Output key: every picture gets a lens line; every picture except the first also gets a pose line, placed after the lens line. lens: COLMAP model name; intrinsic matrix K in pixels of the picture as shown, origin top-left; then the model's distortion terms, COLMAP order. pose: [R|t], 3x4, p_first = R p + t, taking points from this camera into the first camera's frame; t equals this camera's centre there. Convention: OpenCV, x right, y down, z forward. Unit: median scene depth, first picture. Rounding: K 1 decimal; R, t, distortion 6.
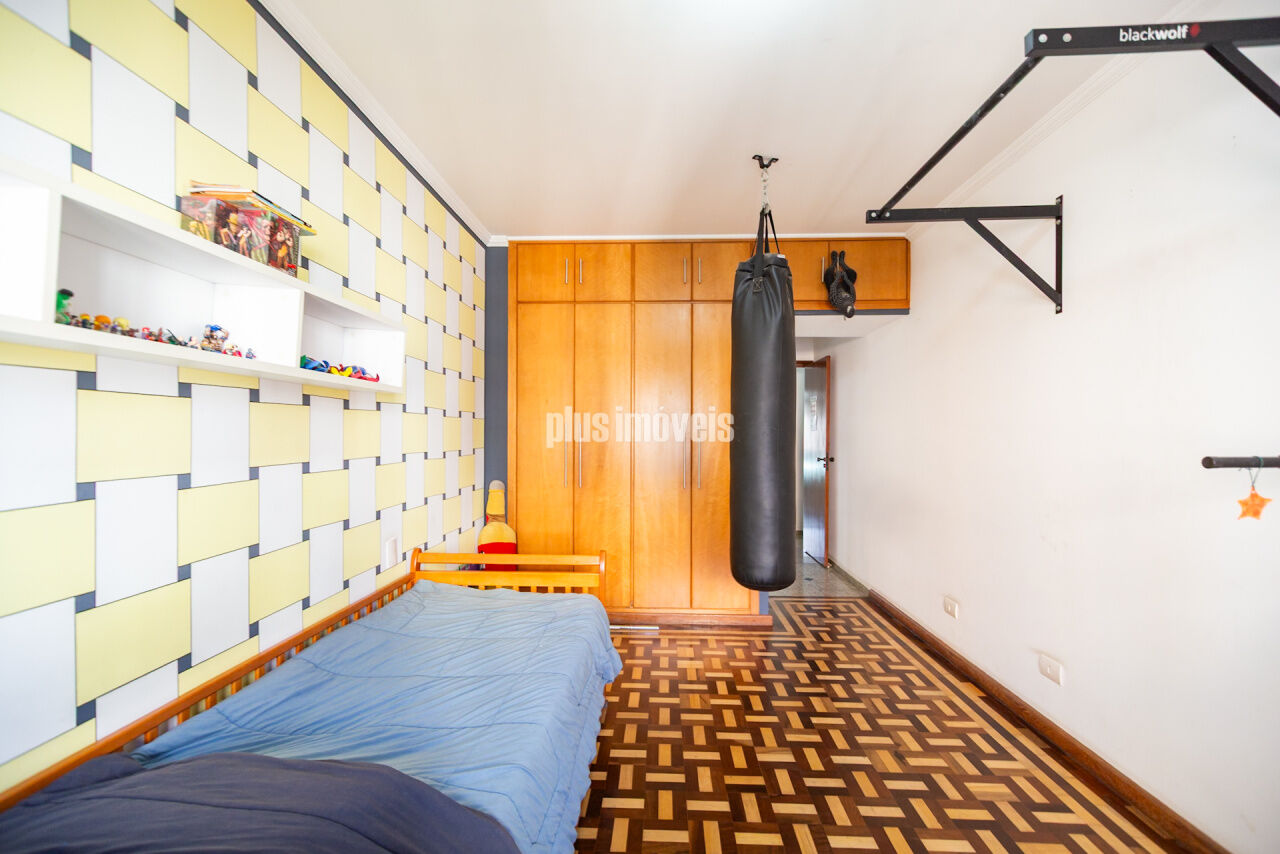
lens RADIAL K [[541.8, 0, 637.3], [0, 541.8, 436.6], [0, 0, 1]] dist [0.008650, 0.000095]
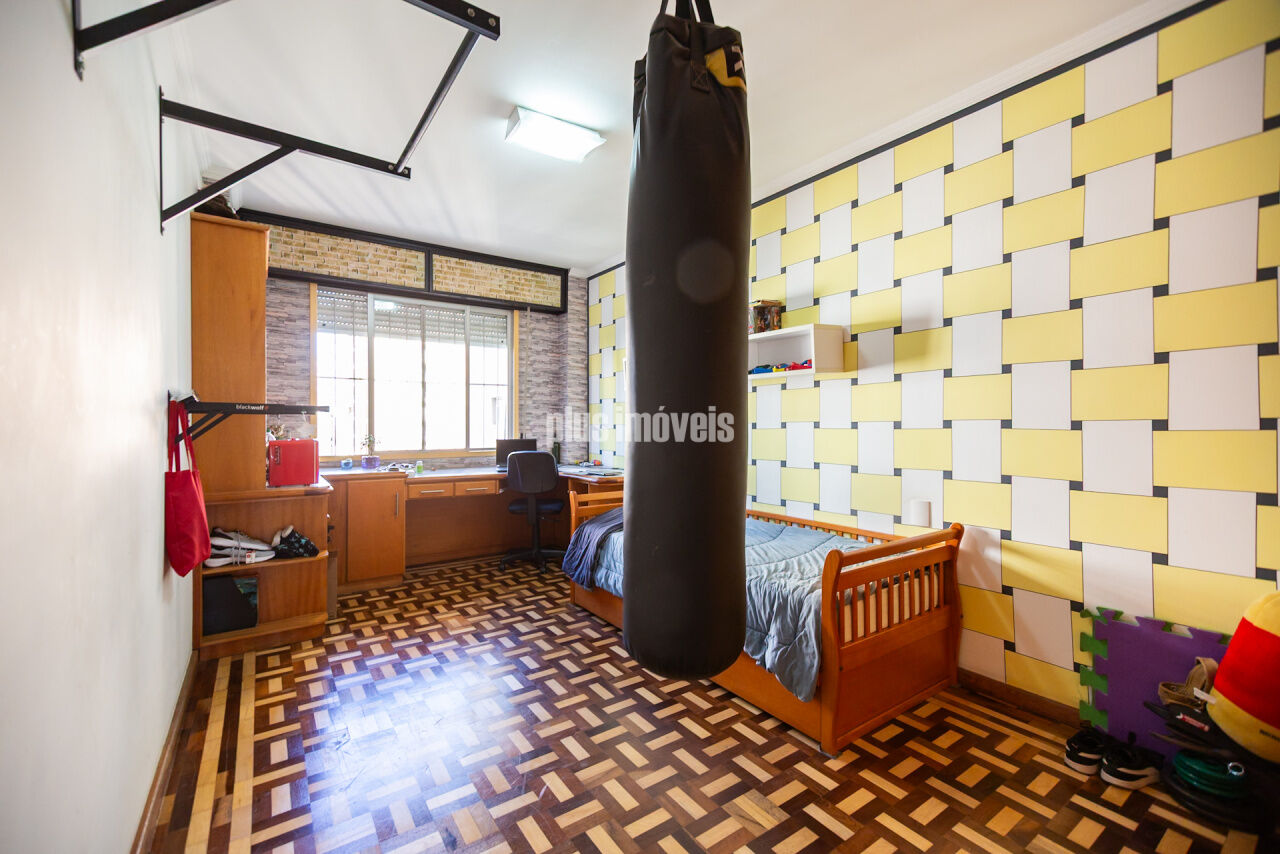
lens RADIAL K [[541.8, 0, 637.3], [0, 541.8, 436.6], [0, 0, 1]] dist [0.008650, 0.000095]
pose [[-0.791281, 0.005976, -0.611424, 1.045632], [-0.008994, 0.999730, 0.021411, 0.077789], [0.611387, 0.022442, -0.791014, 2.476788]]
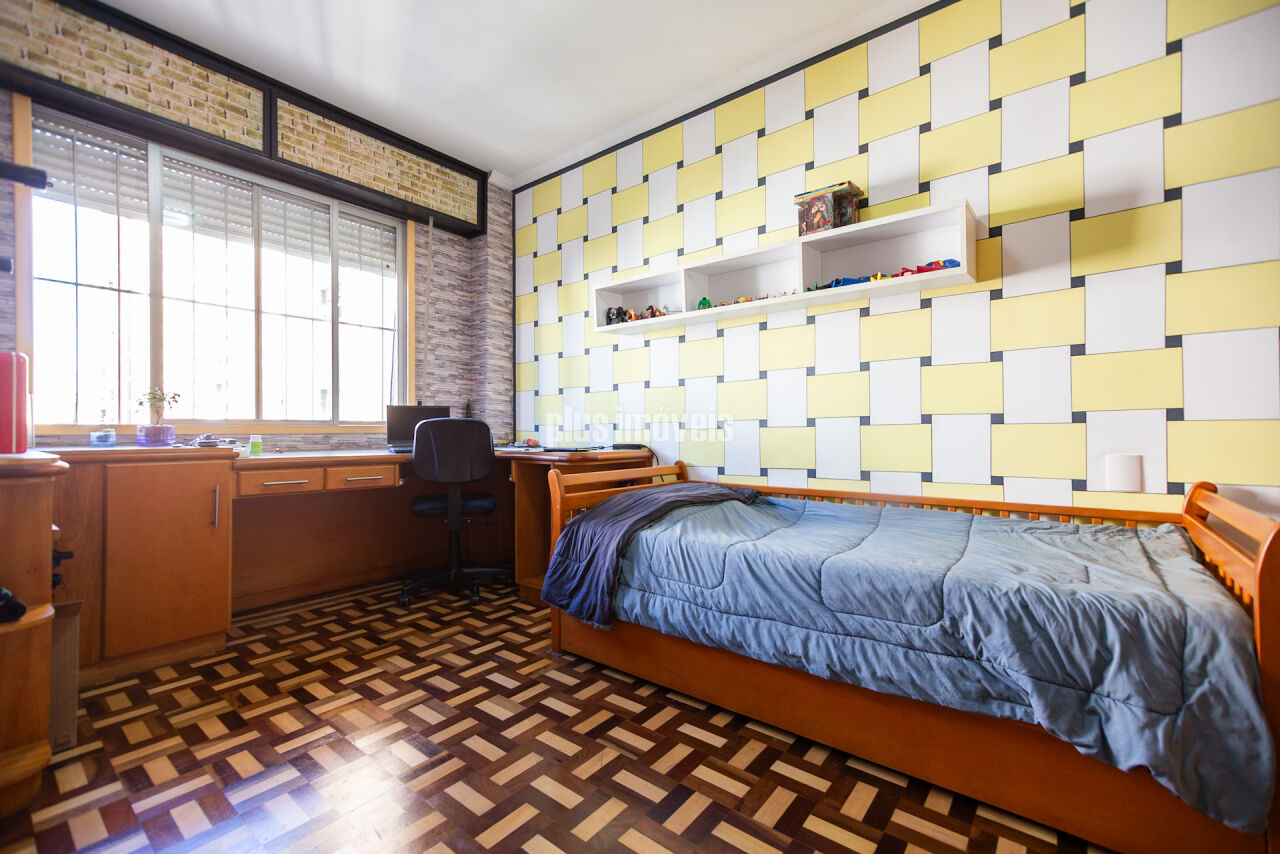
lens RADIAL K [[541.8, 0, 637.3], [0, 541.8, 436.6], [0, 0, 1]] dist [0.008650, 0.000095]
pose [[-0.585265, 0.001893, -0.810840, 0.888151], [-0.003343, 0.999983, 0.004748, 0.271677], [0.810835, 0.005490, -0.585249, 1.483302]]
